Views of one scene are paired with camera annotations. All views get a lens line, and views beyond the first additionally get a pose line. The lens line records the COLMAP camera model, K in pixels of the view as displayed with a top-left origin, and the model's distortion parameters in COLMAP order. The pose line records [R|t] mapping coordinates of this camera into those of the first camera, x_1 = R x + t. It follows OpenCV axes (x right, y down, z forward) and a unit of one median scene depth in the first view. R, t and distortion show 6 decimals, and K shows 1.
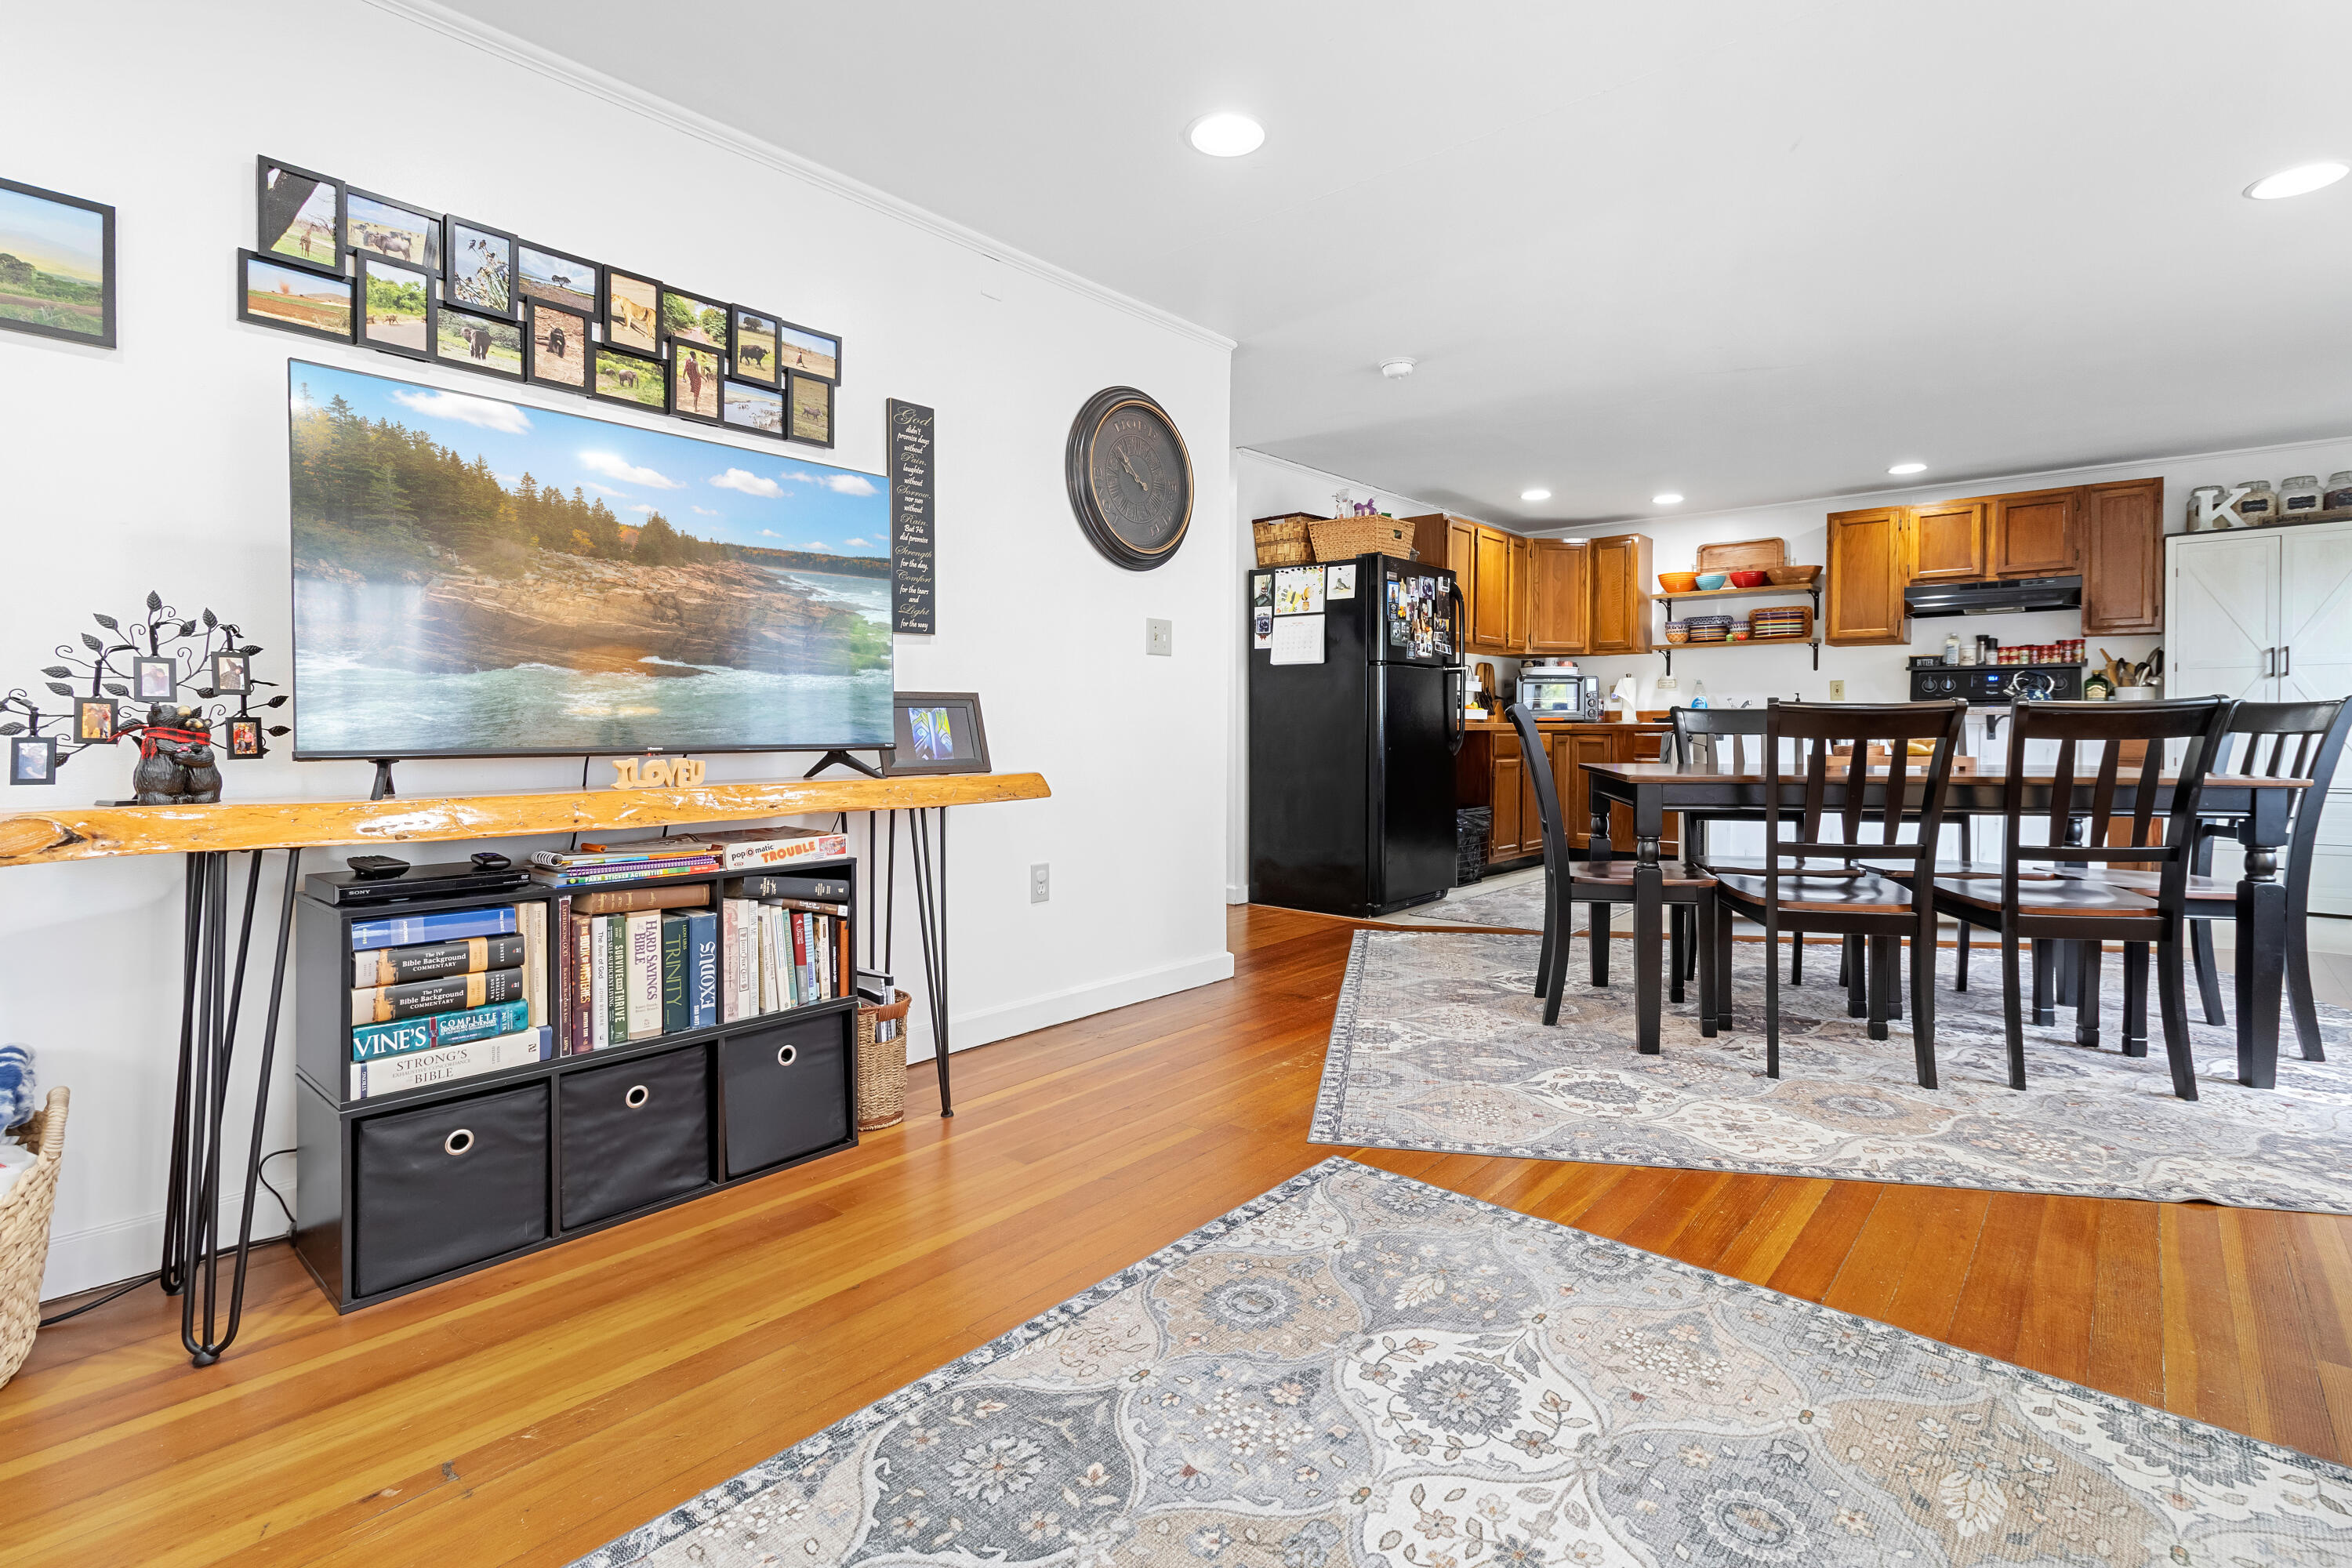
lens RADIAL K [[1119.2, 0, 1187.9], [0, 1119.2, 739.6], [0, 0, 1]] dist [0.000875, 0.001569]
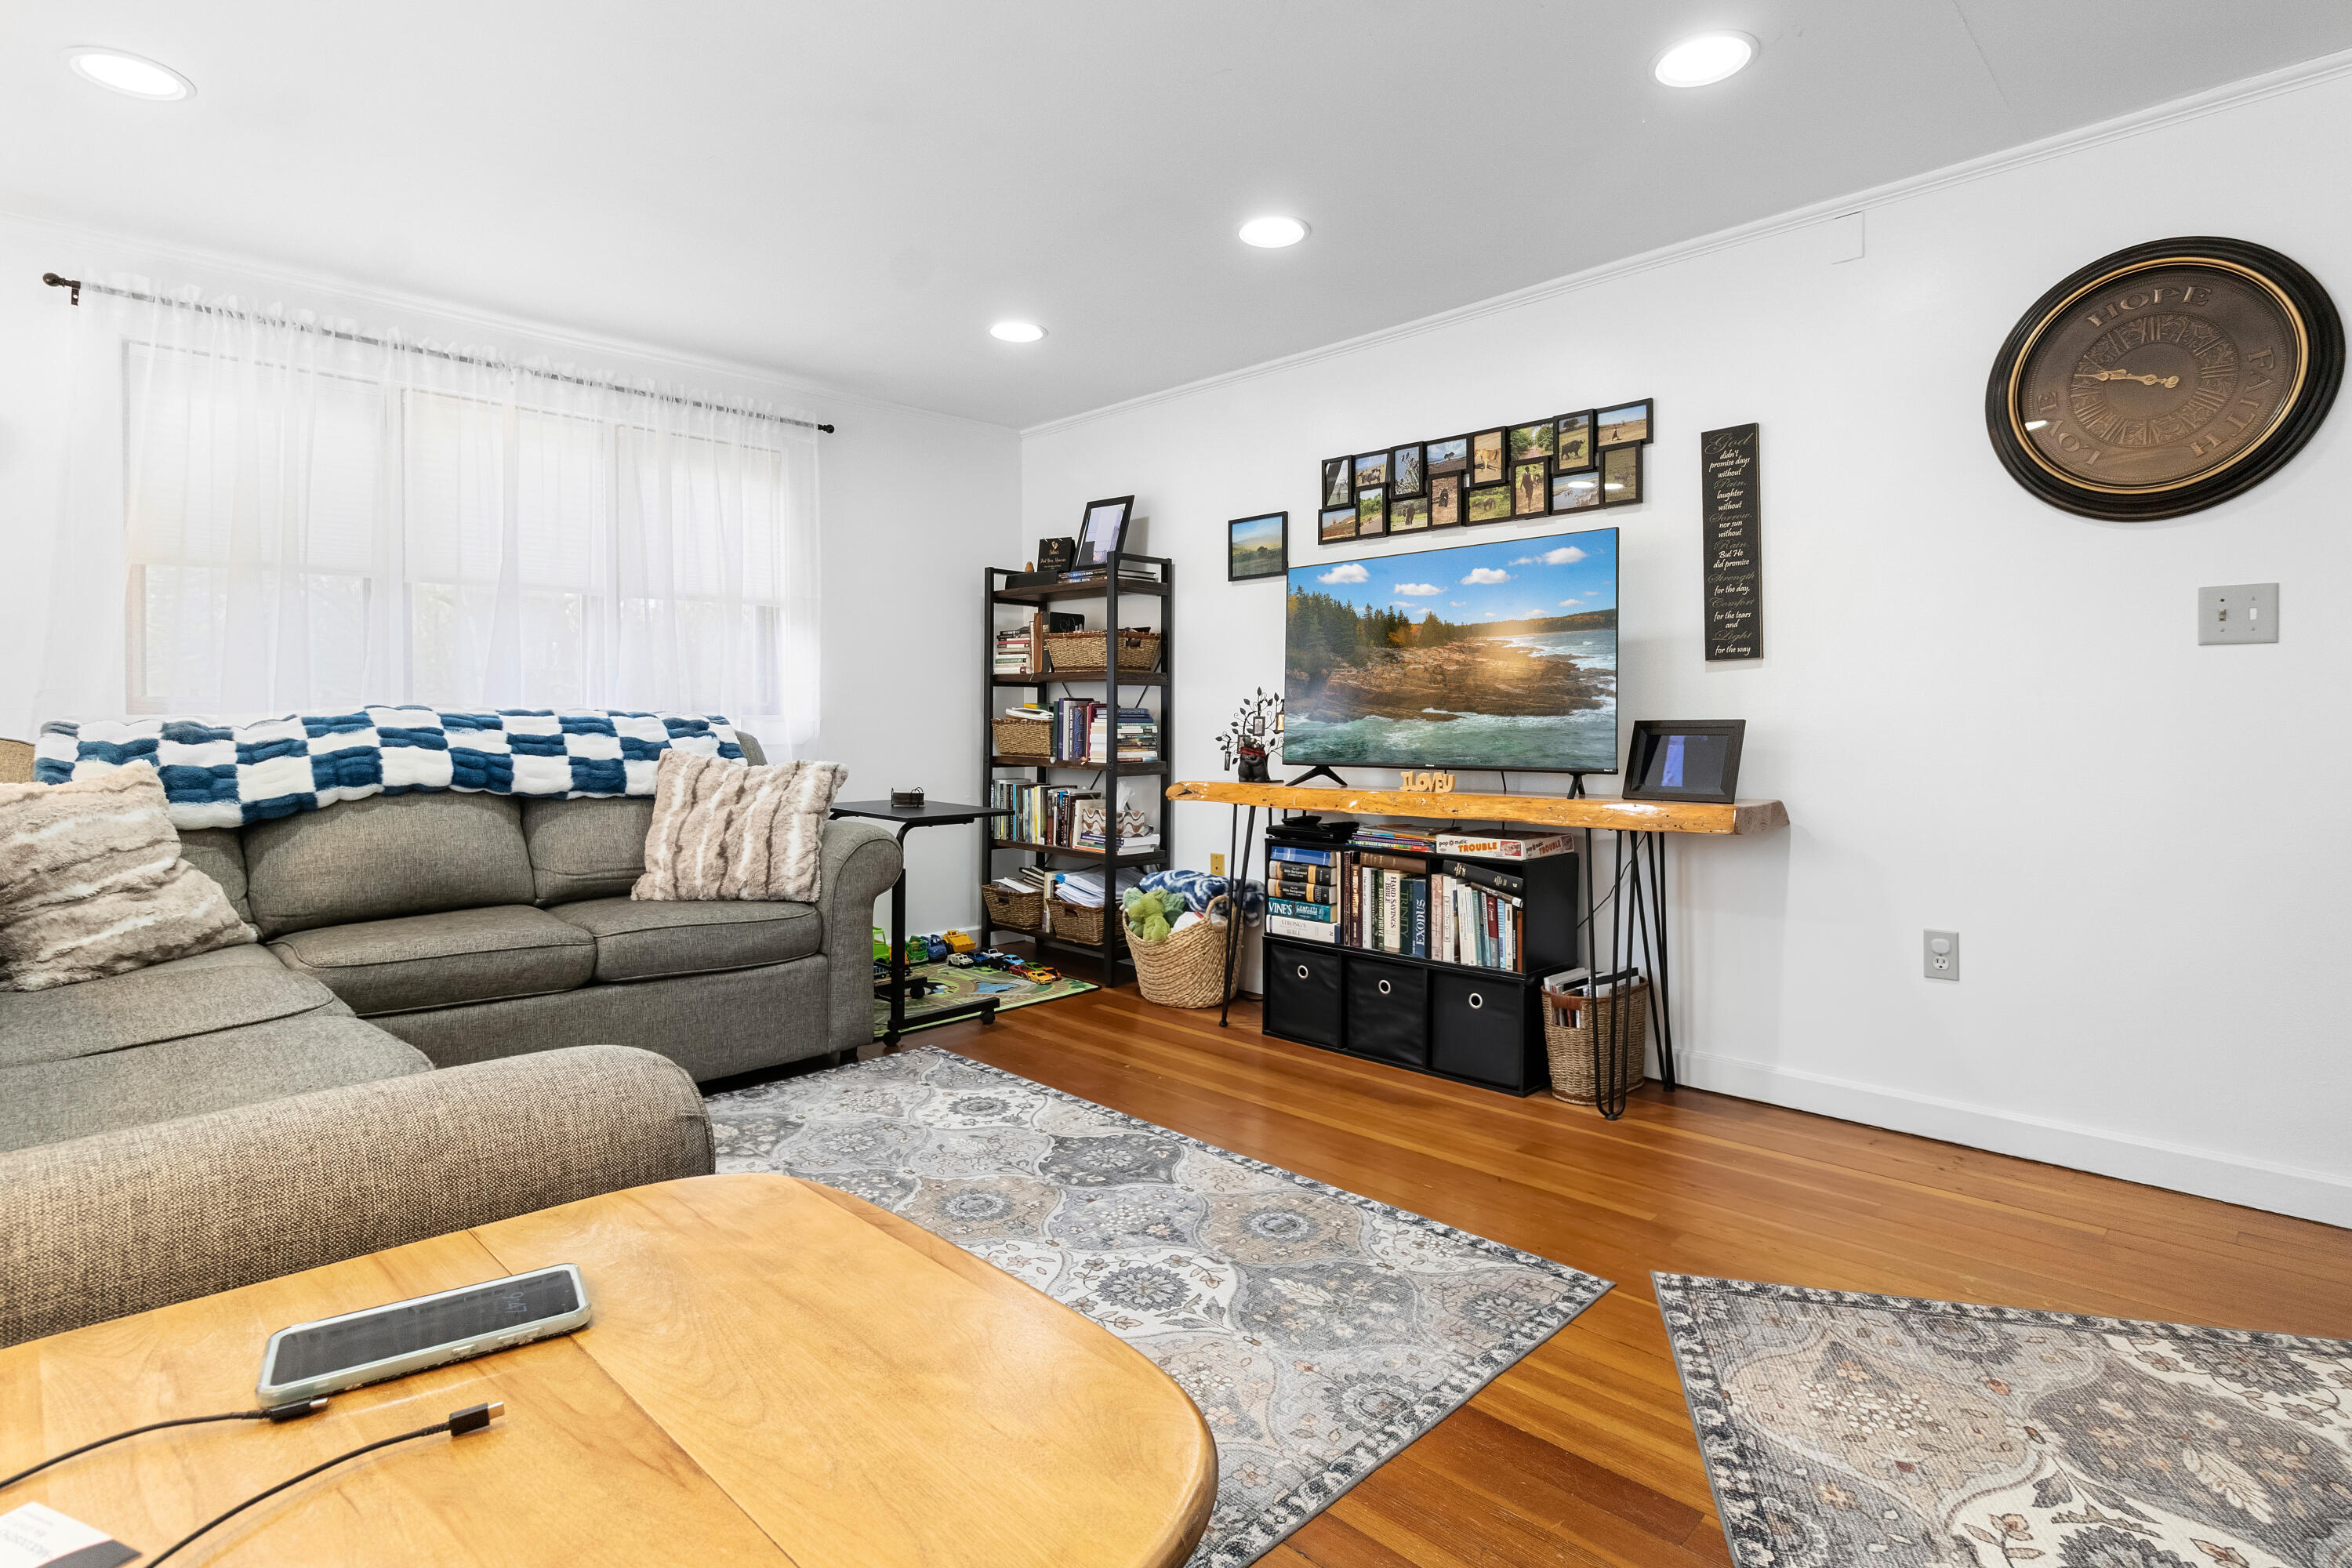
lens RADIAL K [[1192.1, 0, 1179.0], [0, 1192.1, 721.9], [0, 0, 1]] dist [0.001415, -0.000752]
pose [[-0.089709, 0.000201, -0.995968, 1.144019], [-0.007957, 0.999968, 0.000918, -0.049187], [0.995936, 0.008007, -0.089705, 0.822529]]
